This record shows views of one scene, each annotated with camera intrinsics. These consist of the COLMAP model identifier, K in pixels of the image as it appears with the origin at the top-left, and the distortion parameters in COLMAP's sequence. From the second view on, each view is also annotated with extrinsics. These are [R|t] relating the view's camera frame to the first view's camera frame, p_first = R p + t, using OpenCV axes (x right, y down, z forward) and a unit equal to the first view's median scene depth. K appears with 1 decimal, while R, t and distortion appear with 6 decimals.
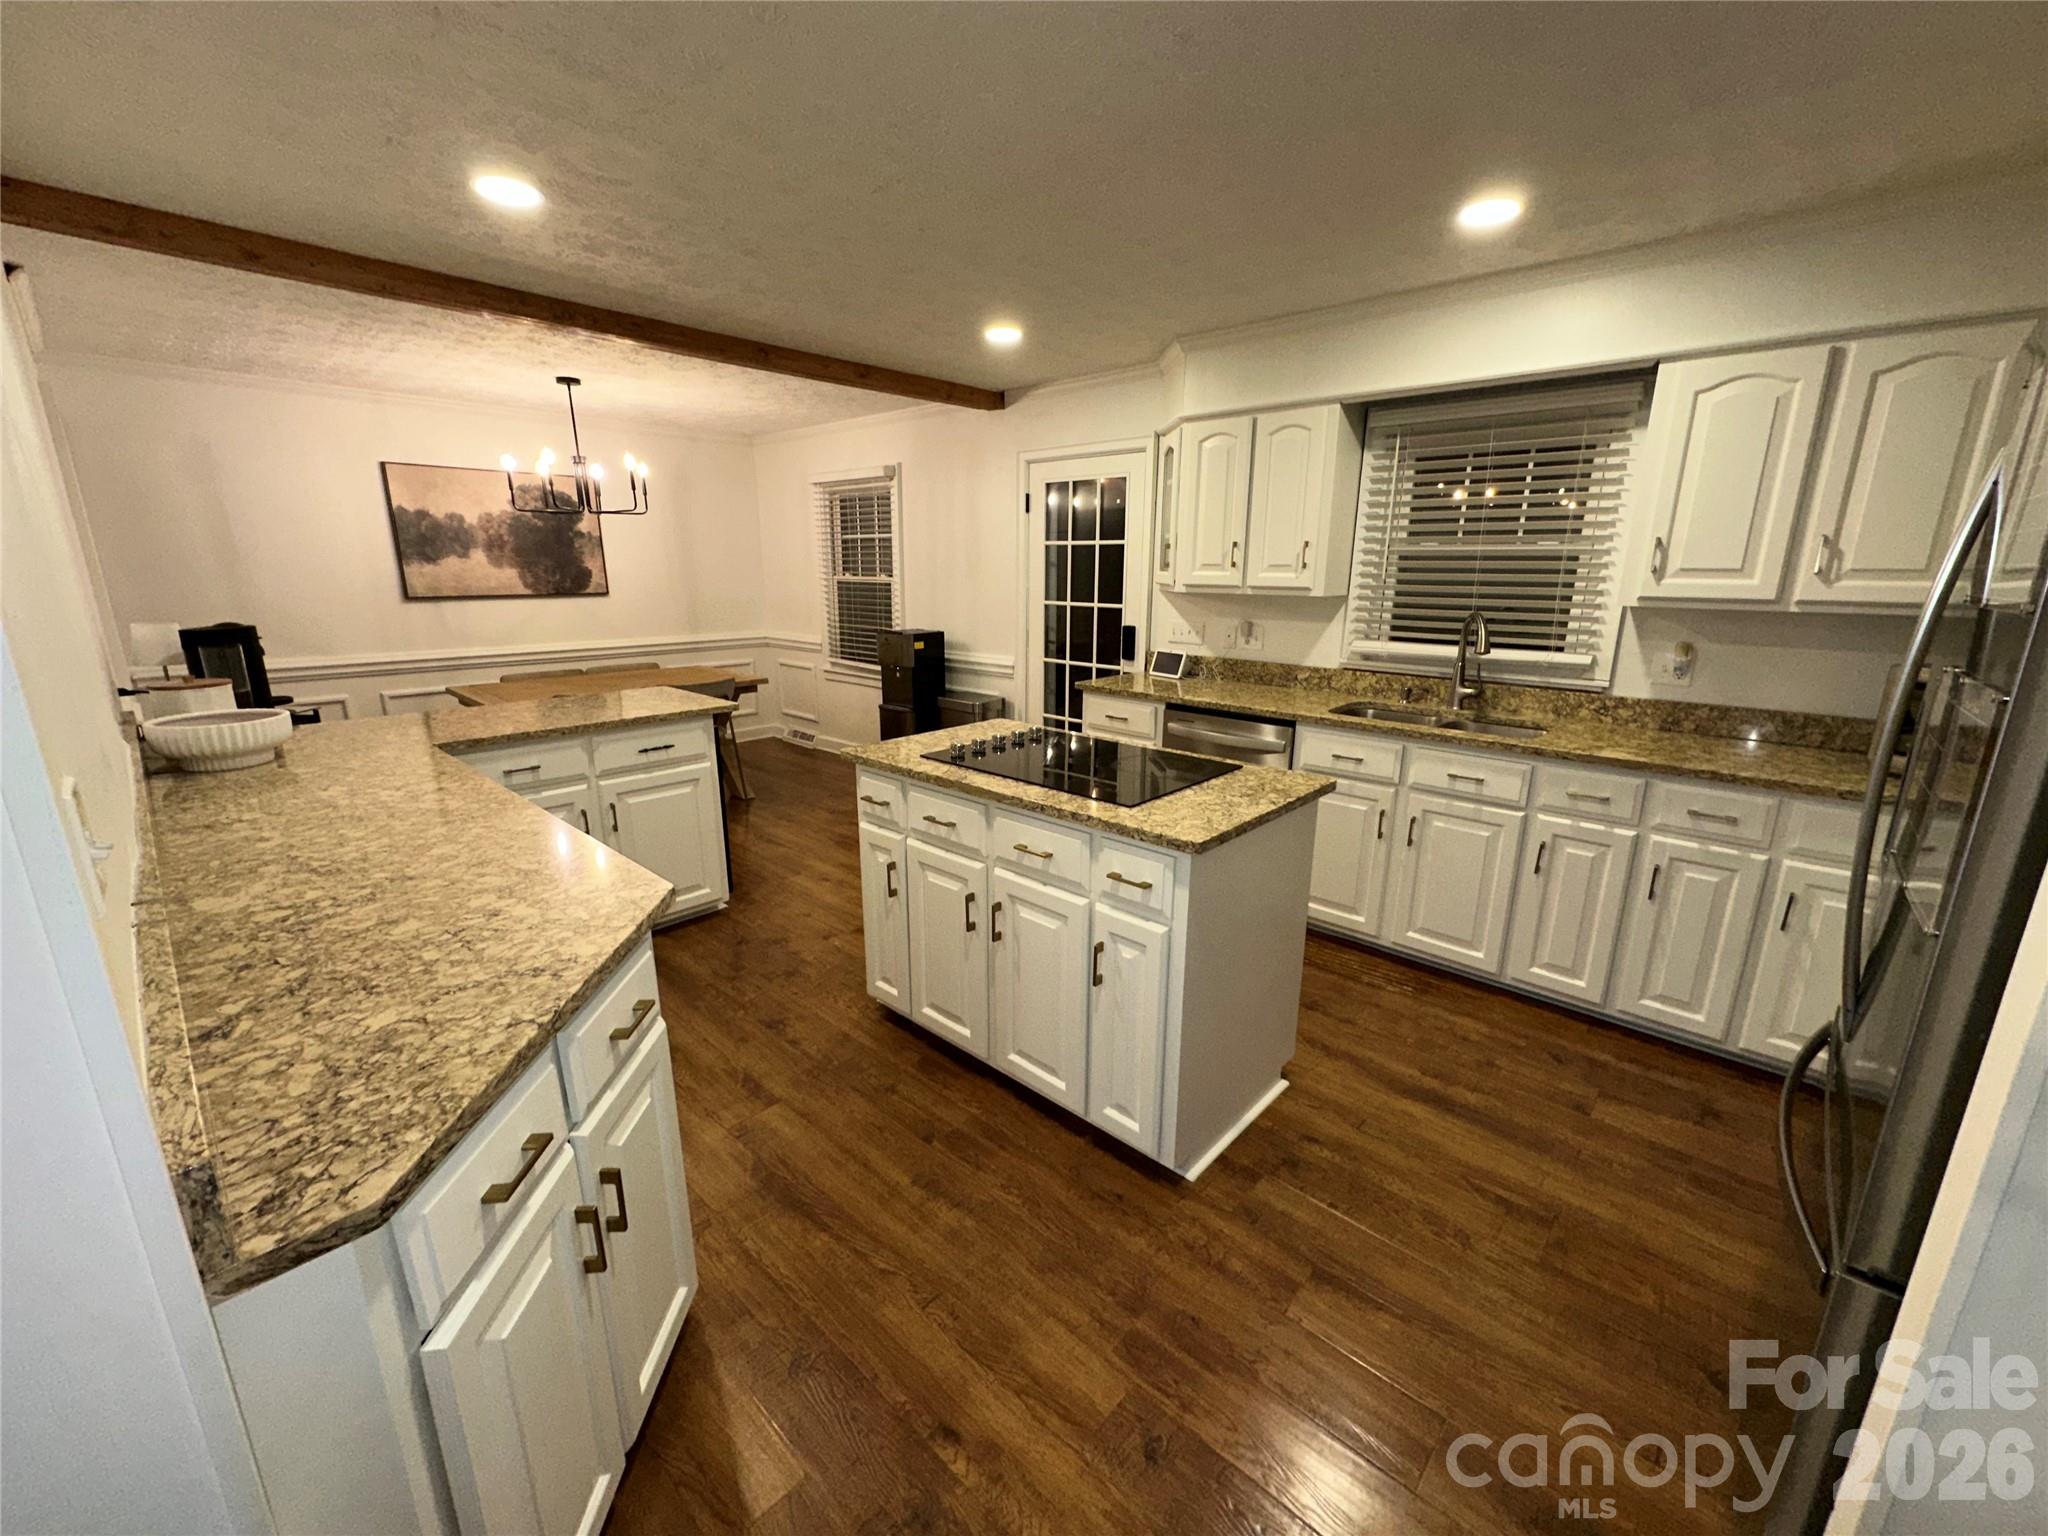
lens RADIAL K [[817.8, 0, 1028.0], [0, 817.8, 766.8], [0, 0, 1]] dist [-0.002015, 0.000816]
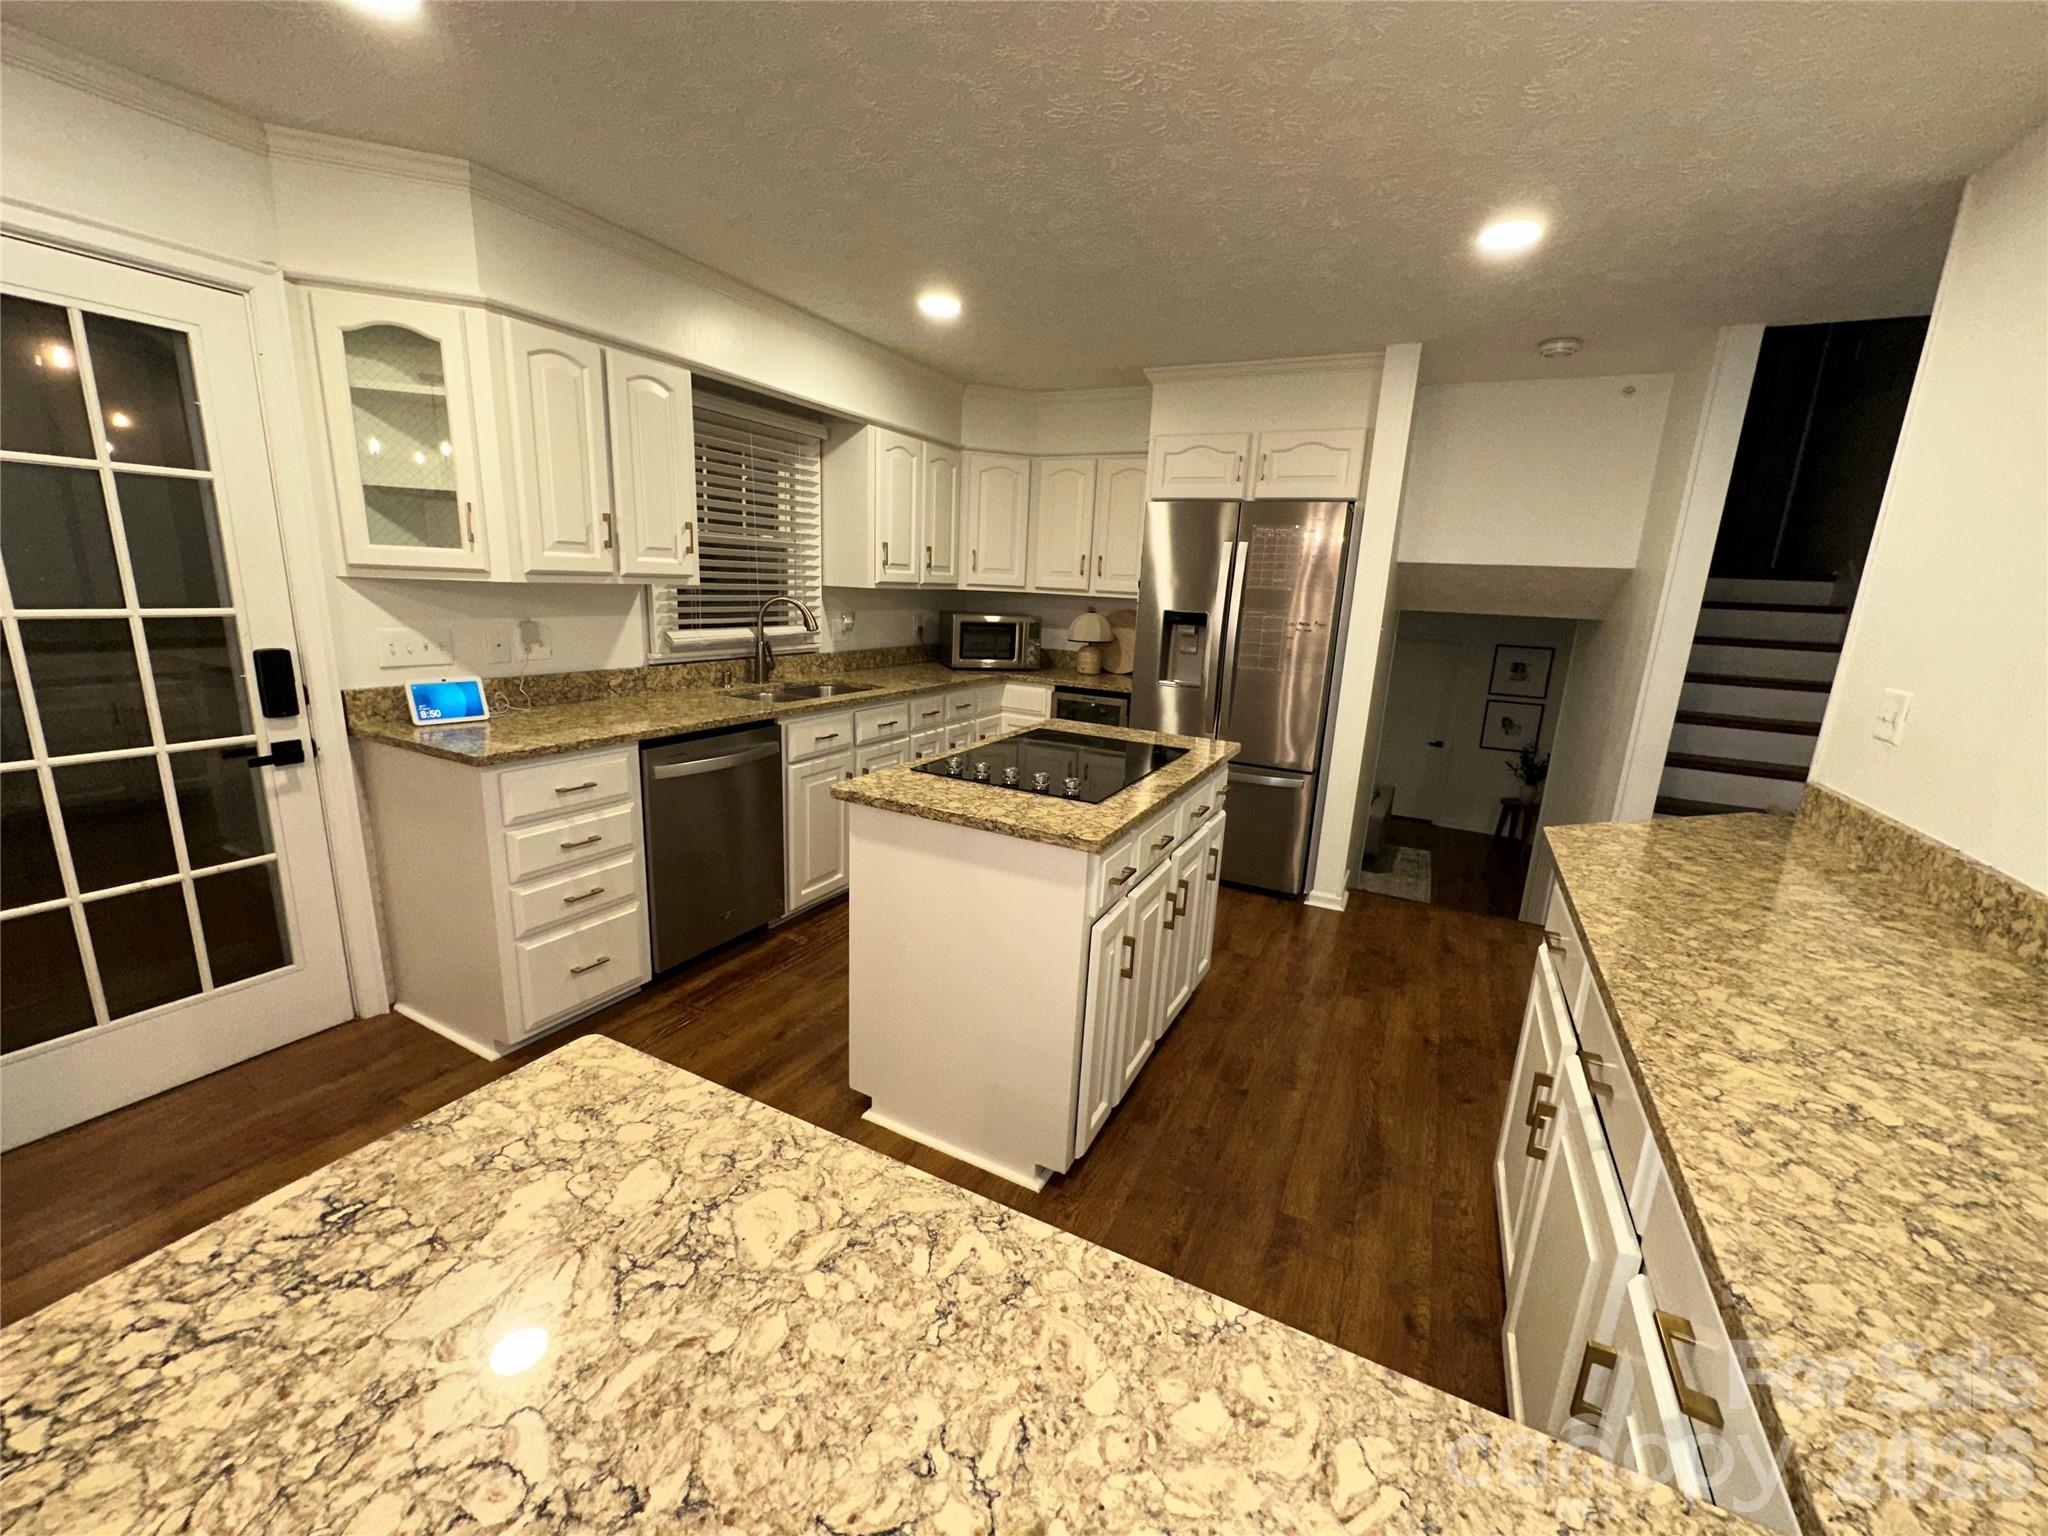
lens RADIAL K [[817.8, 0, 1021.5], [0, 817.8, 766.9], [0, 0, 1]] dist [-0.002015, 0.000816]
pose [[-0.262526, -0.234288, 0.936050, -0.928006], [0.185806, 0.939646, 0.287300, -0.315939], [-0.946867, 0.249347, -0.203149, 1.330170]]
